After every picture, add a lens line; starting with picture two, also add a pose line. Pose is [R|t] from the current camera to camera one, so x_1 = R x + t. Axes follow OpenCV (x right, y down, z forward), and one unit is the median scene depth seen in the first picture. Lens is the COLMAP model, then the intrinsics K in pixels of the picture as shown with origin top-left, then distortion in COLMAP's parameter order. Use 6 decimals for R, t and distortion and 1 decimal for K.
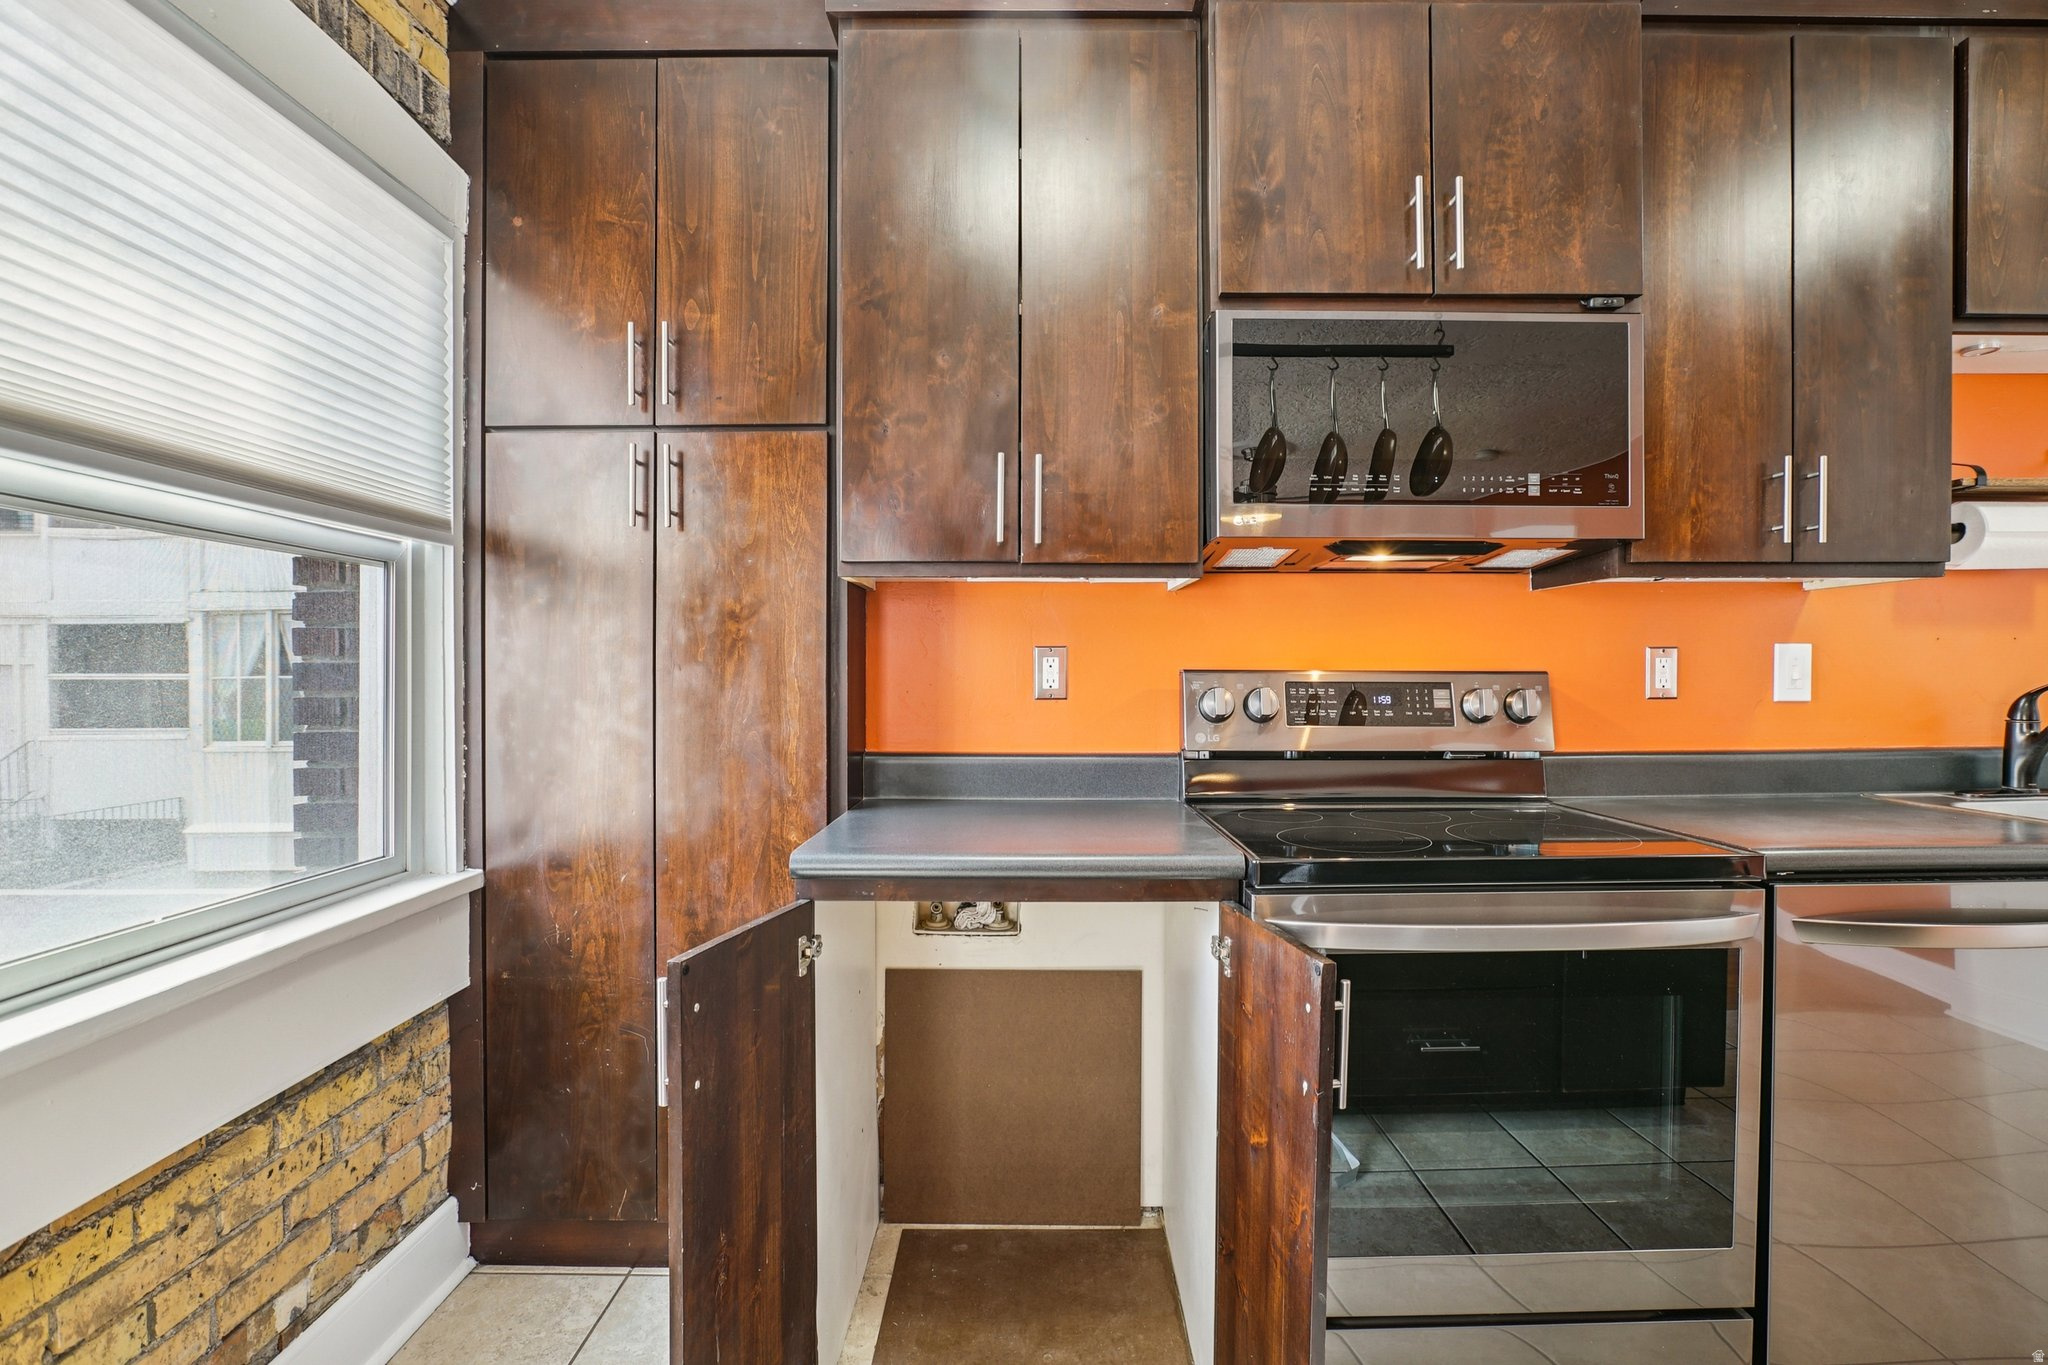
lens RADIAL K [[932.0, 0, 1038.2], [0, 932.0, 686.6], [0, 0, 1]] dist [-0.048274, 0.024708]
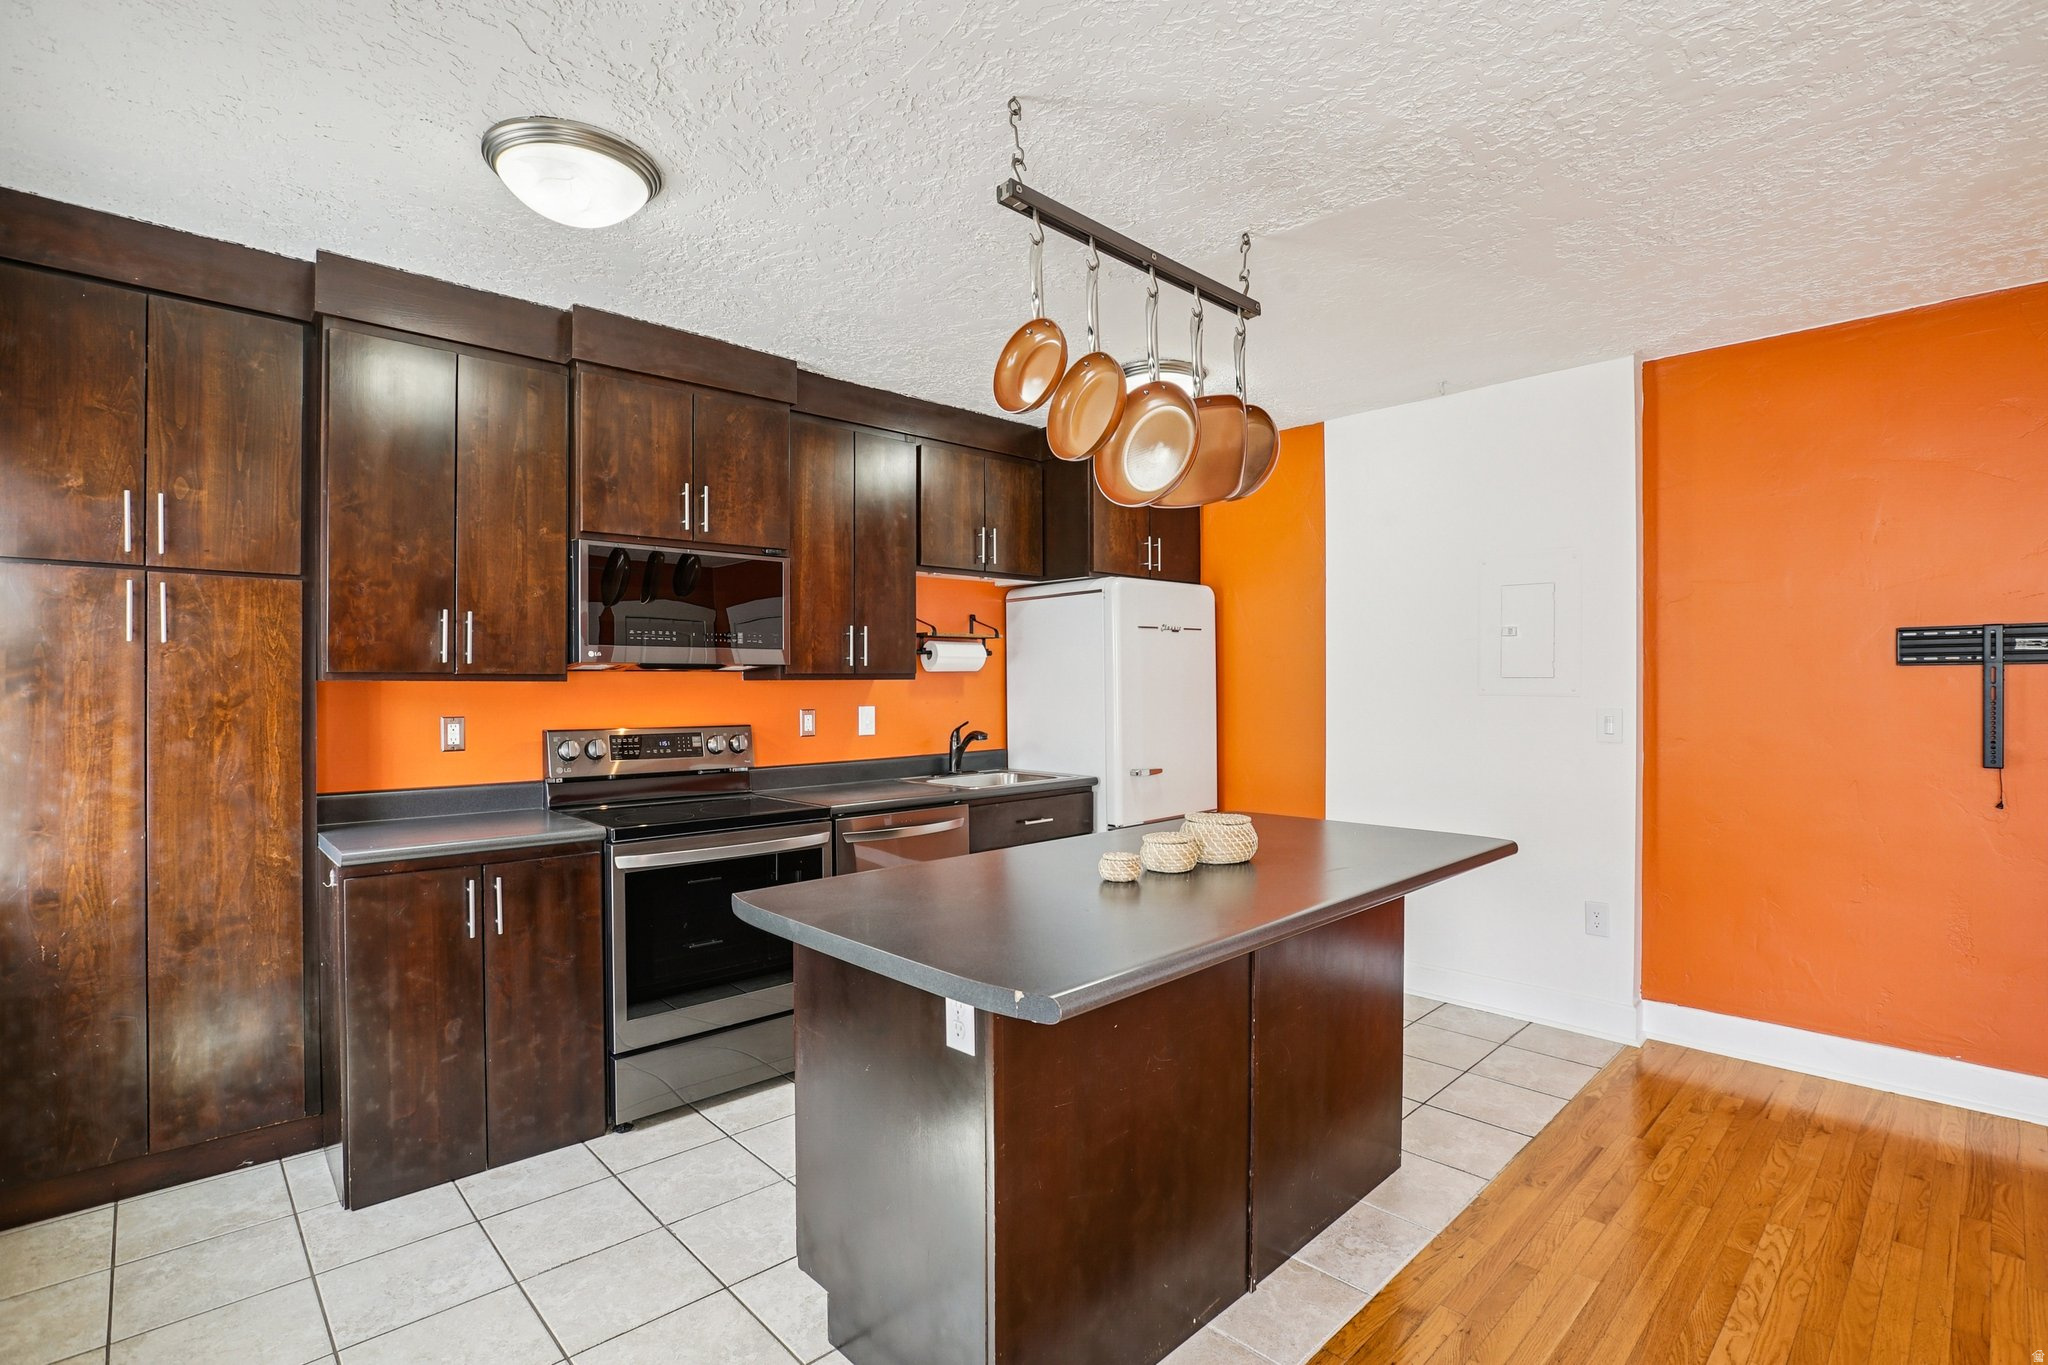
lens RADIAL K [[951.1, 0, 1024.0], [0, 951.1, 682.5], [0, 0, 1]] dist [-0.049945, 0.017745]
pose [[0.733285, 0.000840, 0.679921, -0.390963], [0.010630, 0.999863, -0.012701, -0.079371], [-0.679838, 0.016541, 0.733176, -0.882877]]
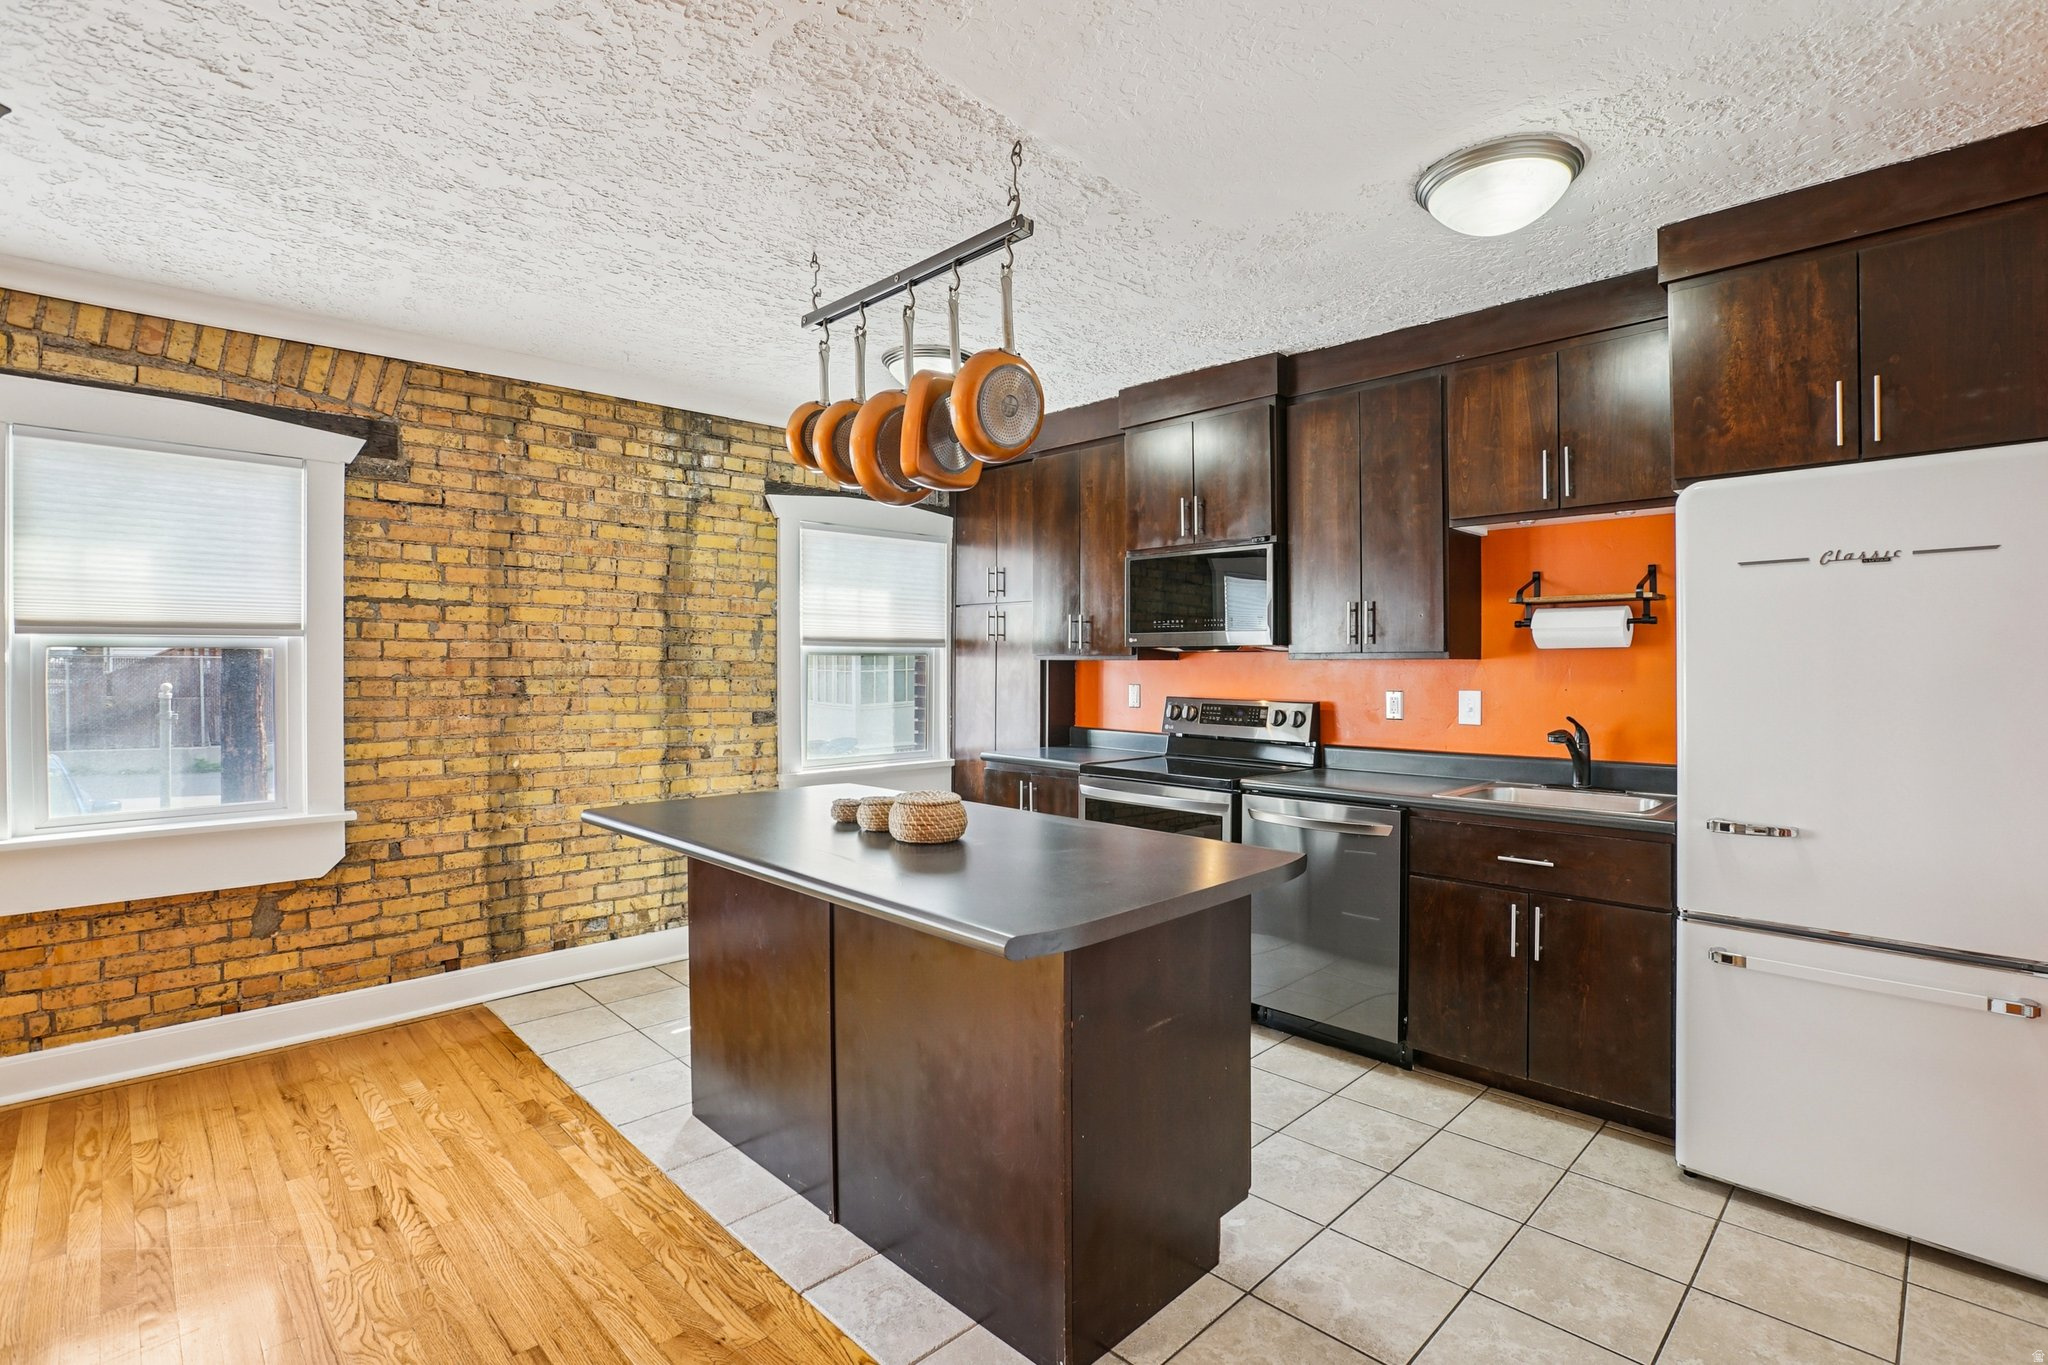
lens RADIAL K [[962.1, 0, 1061.2], [0, 962.1, 662.0], [0, 0, 1]] dist [-0.051962, 0.023291]
pose [[0.709222, 0.004374, -0.704972, 1.763631], [-0.015538, 0.999835, -0.009428, -0.082482], [0.704814, 0.017641, 0.709173, -0.910007]]
